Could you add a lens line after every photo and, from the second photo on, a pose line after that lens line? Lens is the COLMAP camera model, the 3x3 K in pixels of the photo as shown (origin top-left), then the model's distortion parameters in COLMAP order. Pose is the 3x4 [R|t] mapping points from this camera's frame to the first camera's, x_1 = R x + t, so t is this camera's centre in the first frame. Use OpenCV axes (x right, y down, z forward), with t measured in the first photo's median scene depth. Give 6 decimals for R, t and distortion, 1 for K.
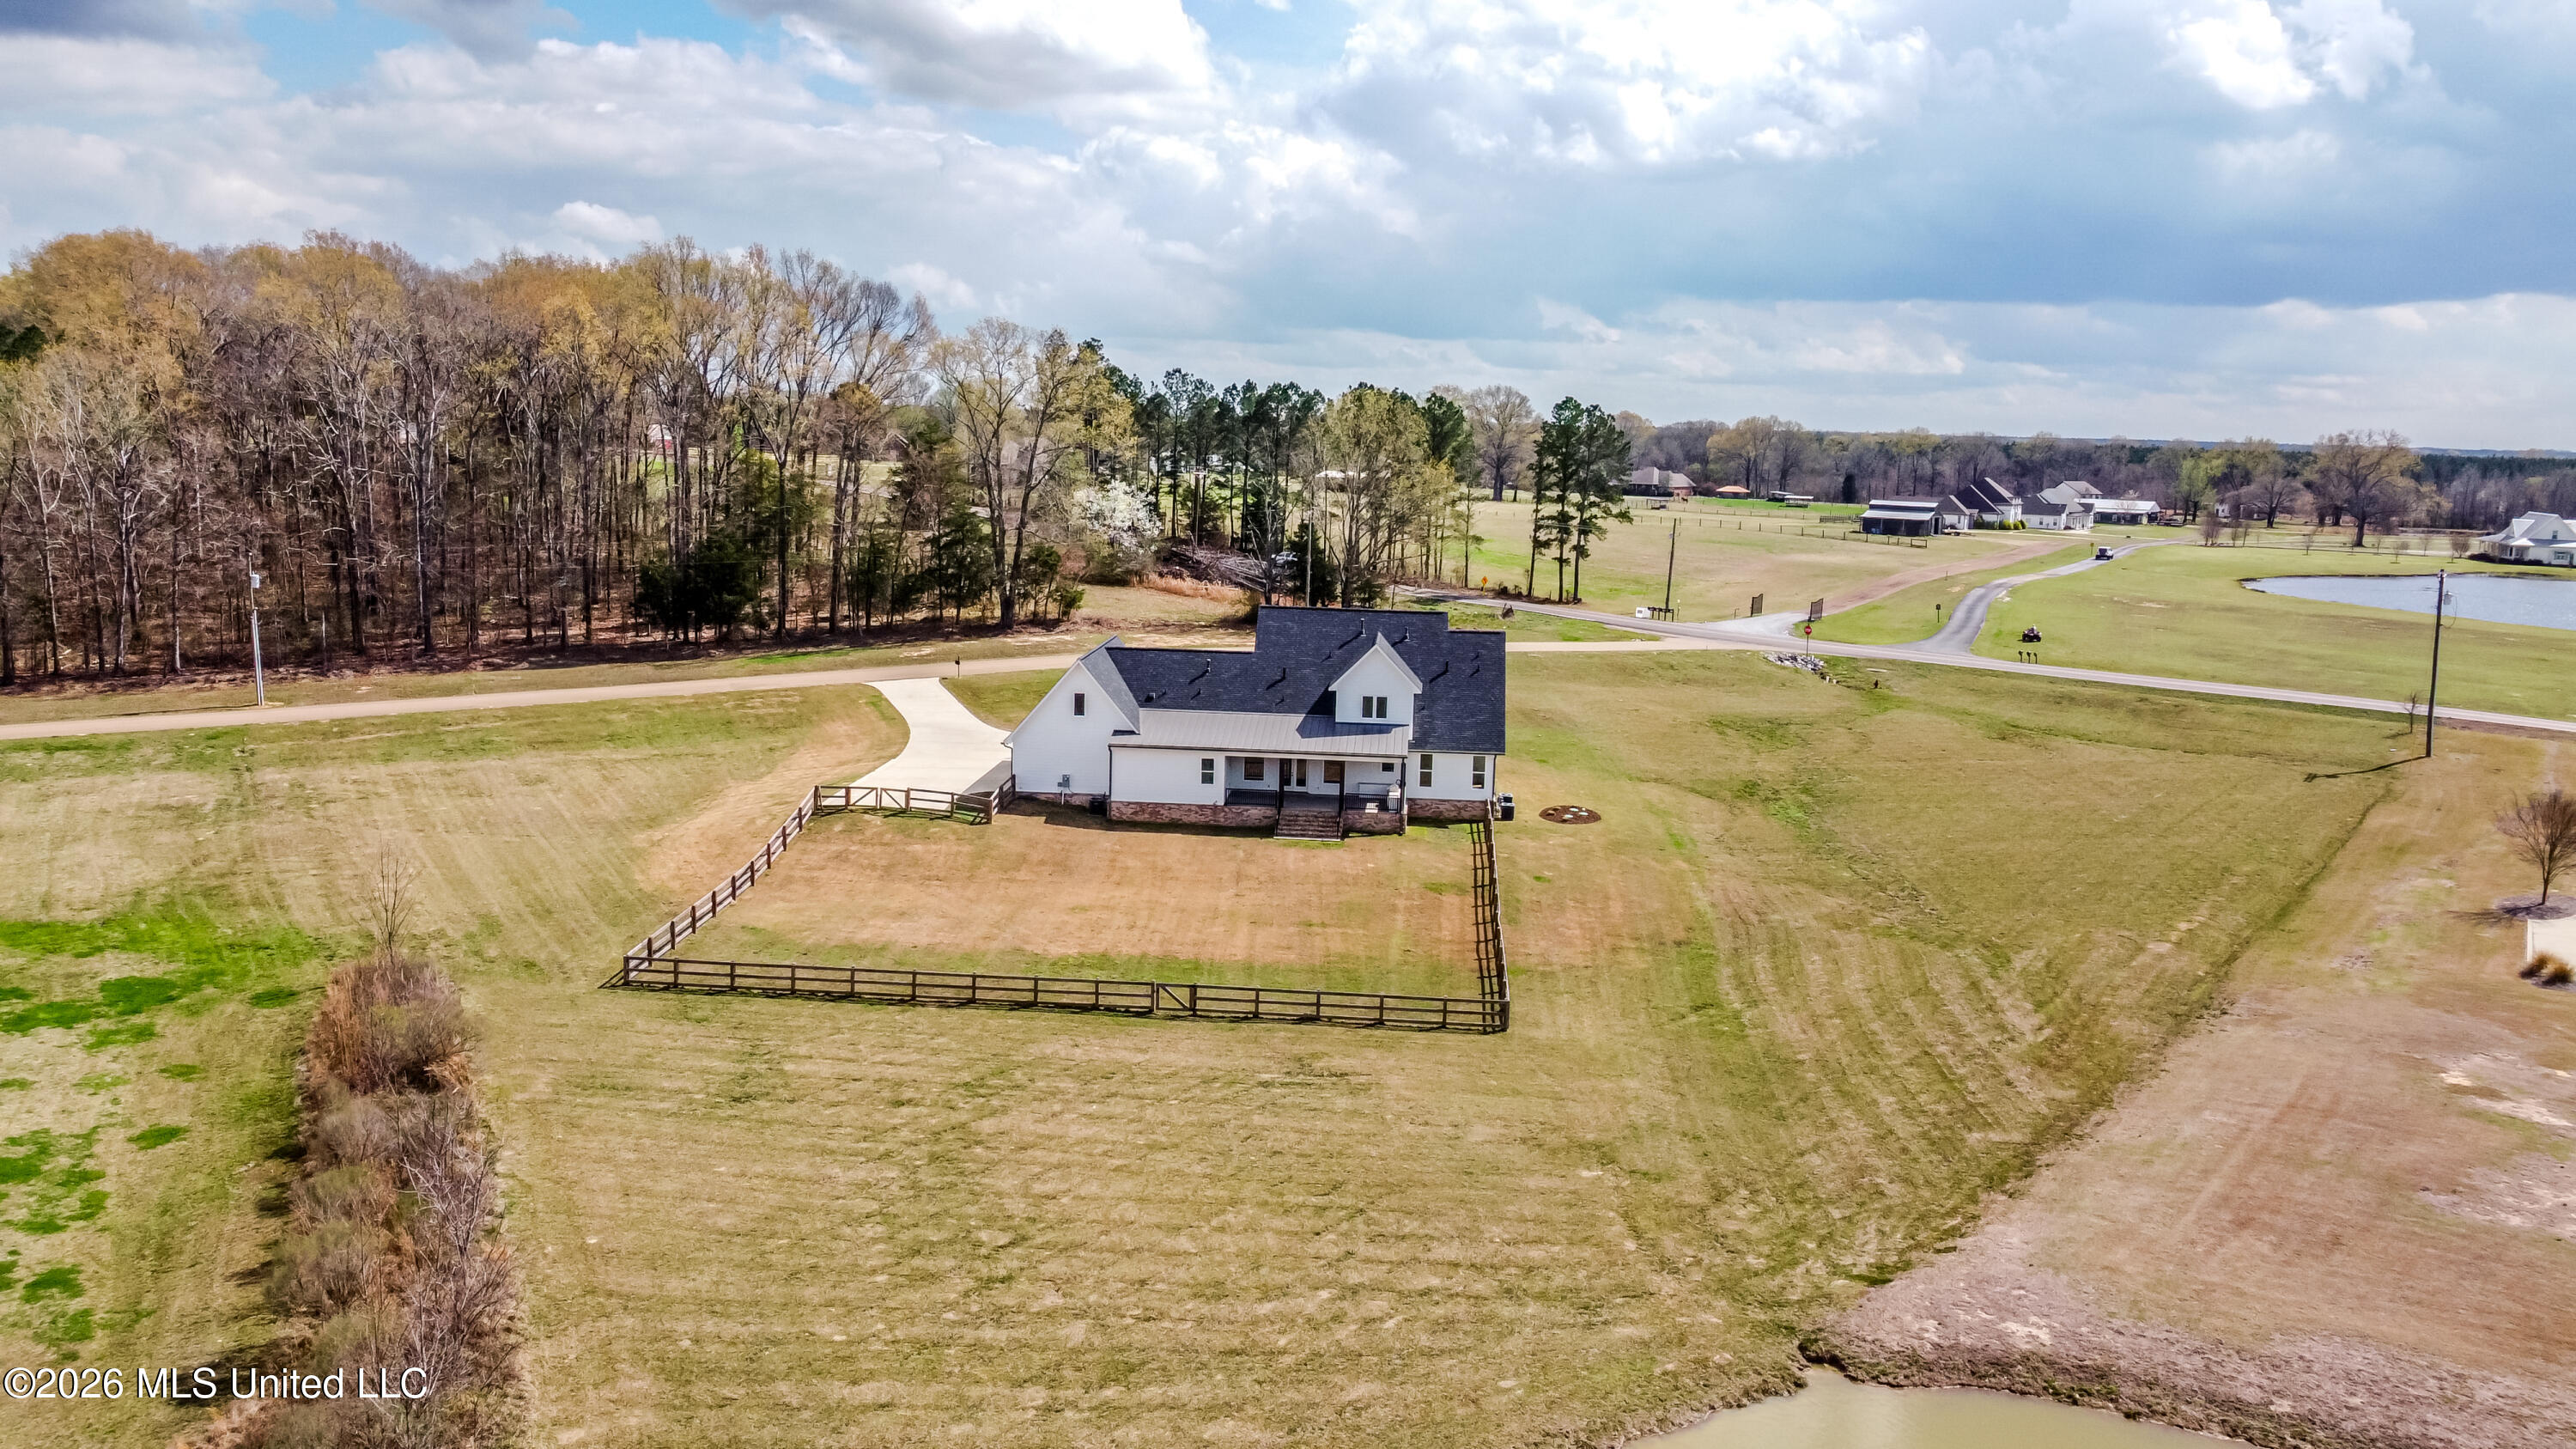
lens RADIAL K [[1908.7, 0, 1287.6], [0, 1908.7, 717.3], [0, 0, 1]] dist [-0.002139, -0.005258]
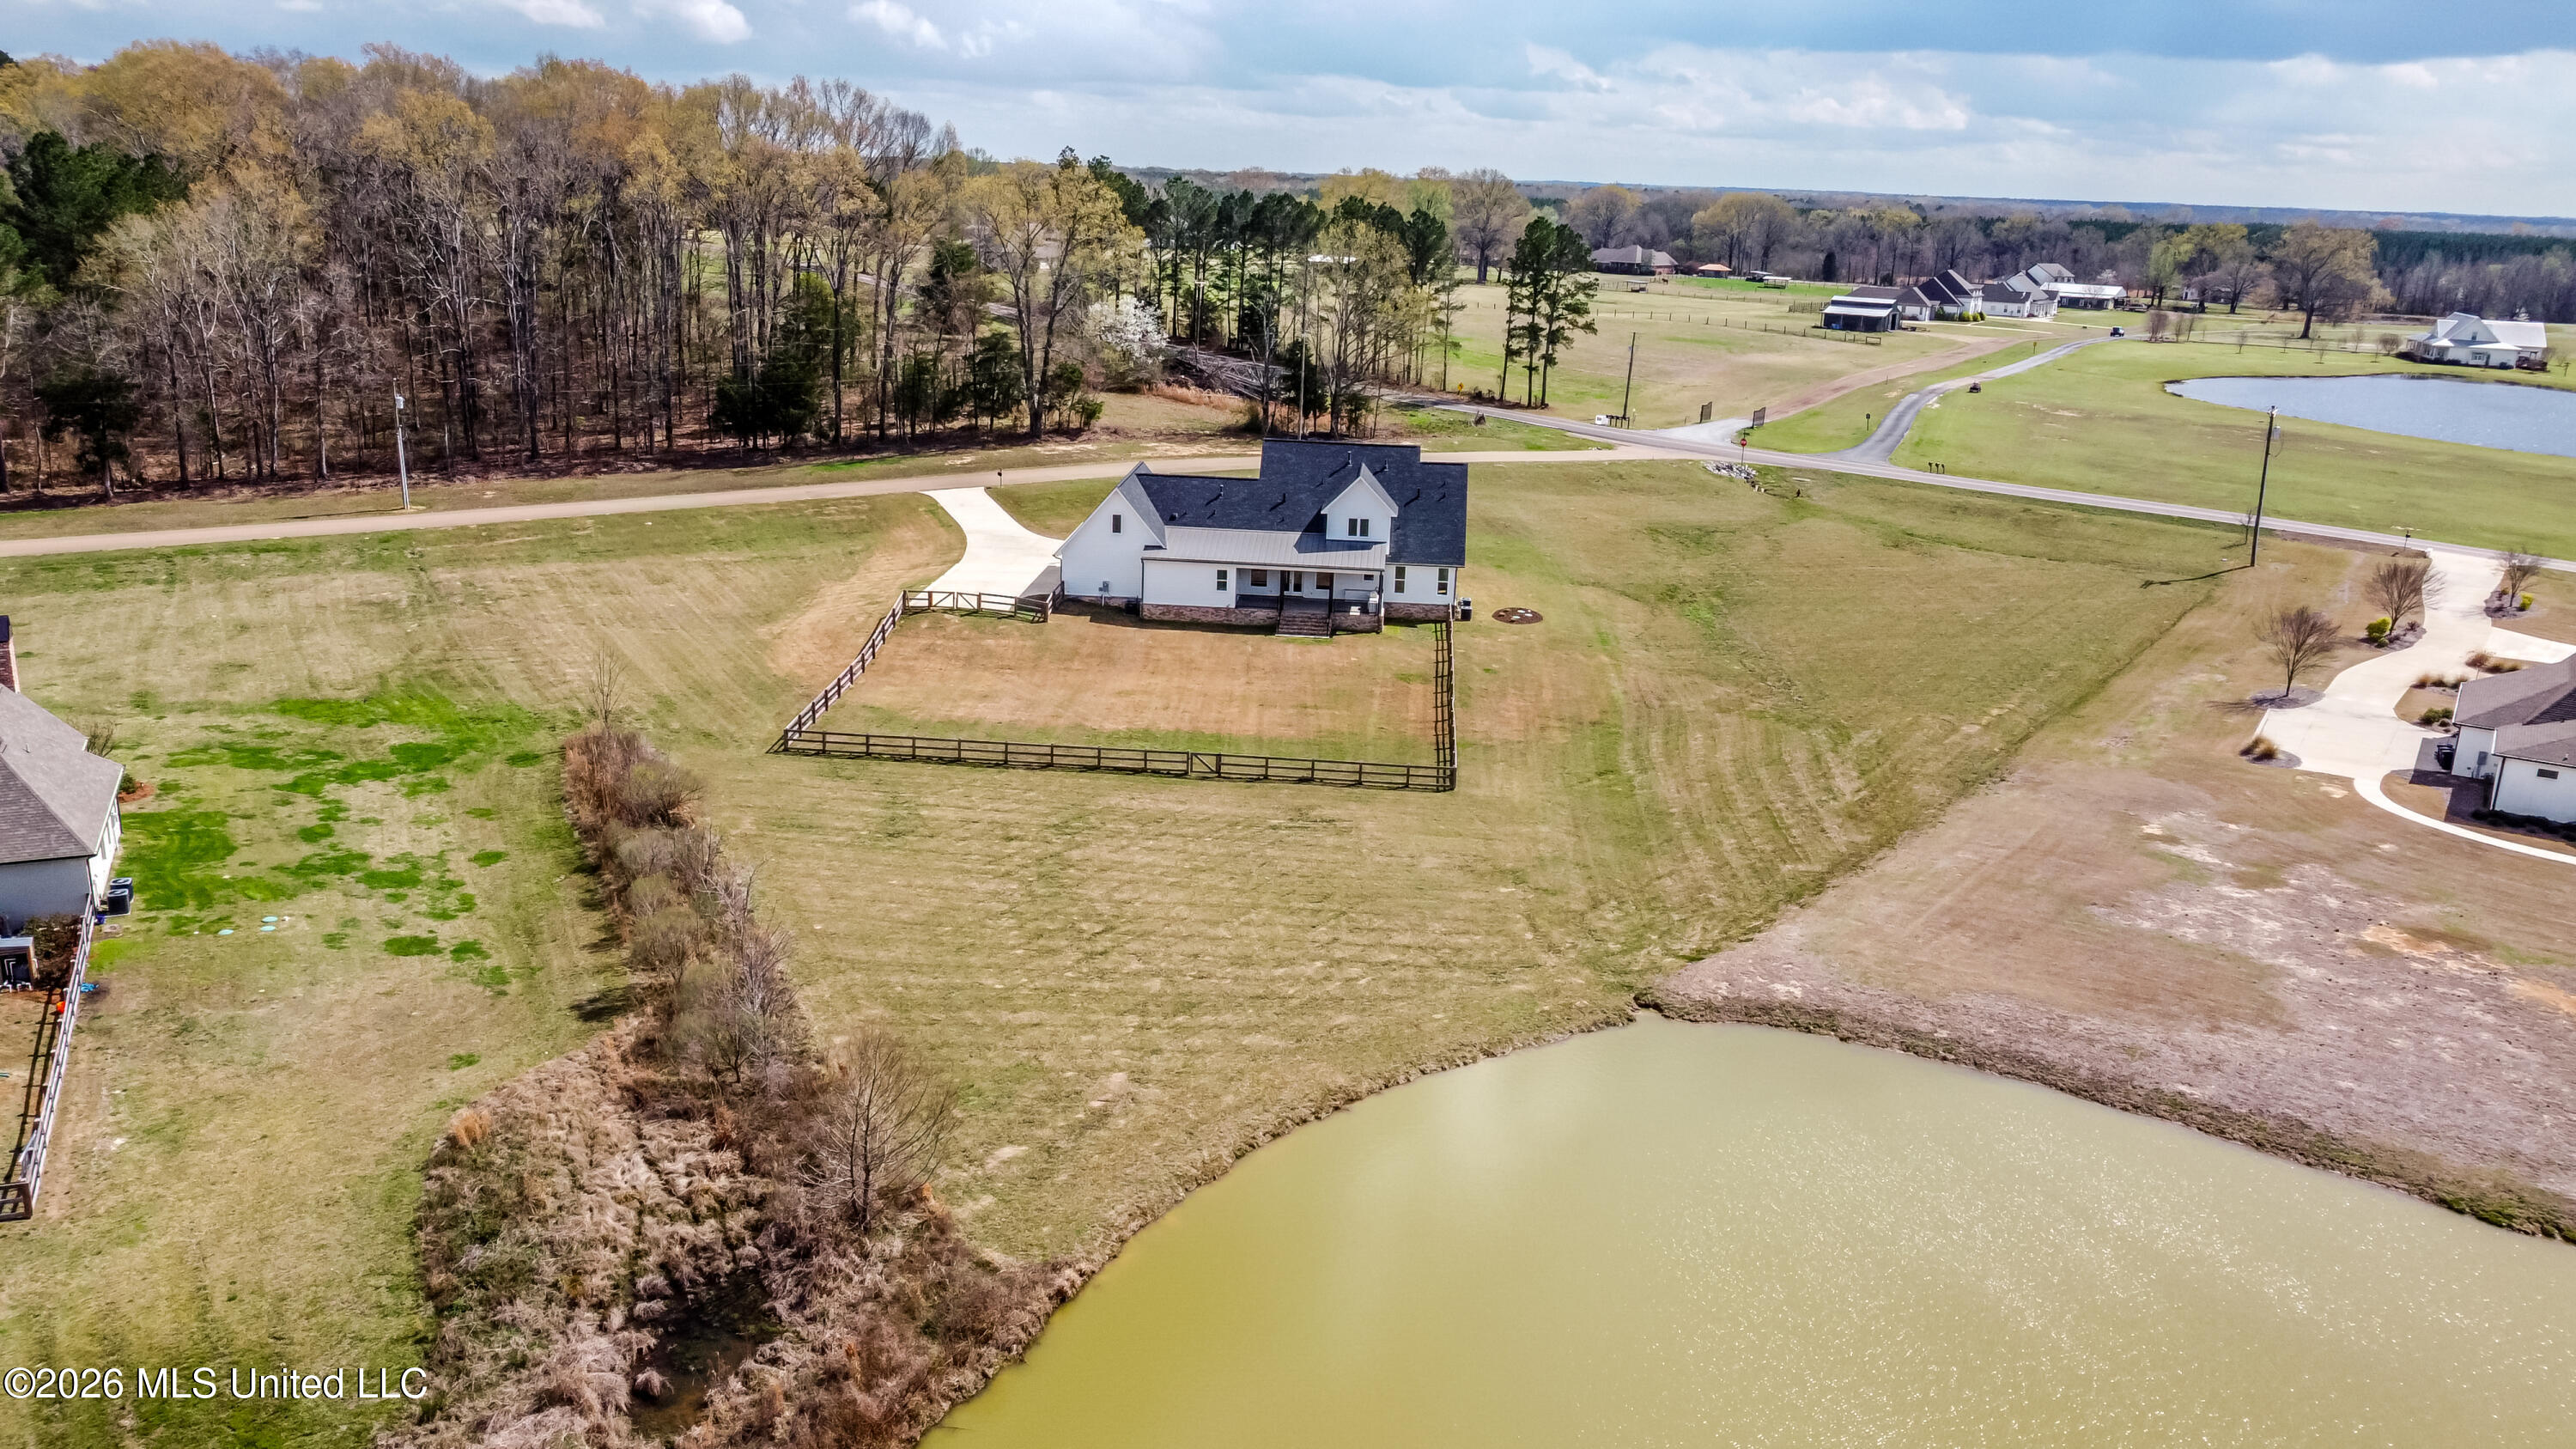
lens RADIAL K [[1908.7, 0, 1287.6], [0, 1908.7, 717.3], [0, 0, 1]] dist [-0.002139, -0.005258]
pose [[0.999938, 0.006740, 0.008854, -0.009680], [-0.007788, 0.992232, 0.124160, -0.035916], [-0.007948, -0.124221, 0.992223, -0.224088]]
